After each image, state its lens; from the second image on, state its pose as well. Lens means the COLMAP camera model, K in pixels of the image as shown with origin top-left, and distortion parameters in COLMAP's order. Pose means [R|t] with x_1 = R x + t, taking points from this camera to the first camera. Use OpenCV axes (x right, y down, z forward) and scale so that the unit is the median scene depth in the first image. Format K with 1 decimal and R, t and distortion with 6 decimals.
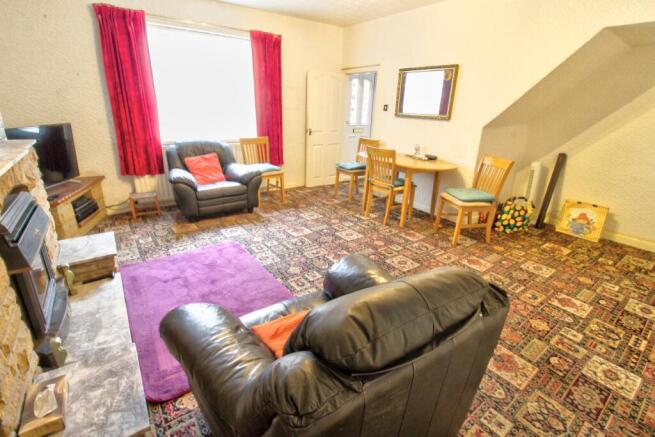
lens RADIAL K [[302.7, 0, 328.3], [0, 302.7, 218.6], [0, 0, 1]] dist [-0.014333, -0.004888]
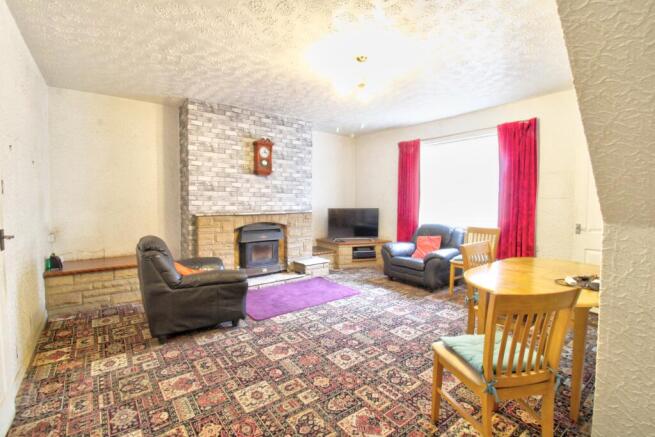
lens RADIAL K [[302.7, 0, 324.8], [0, 302.7, 216.4], [0, 0, 1]] dist [-0.014333, -0.004888]
pose [[0.012402, 0.027740, -0.999538, 1.729166], [-0.346719, 0.937717, 0.021722, -0.365935], [0.937887, 0.346289, 0.021248, 1.231061]]
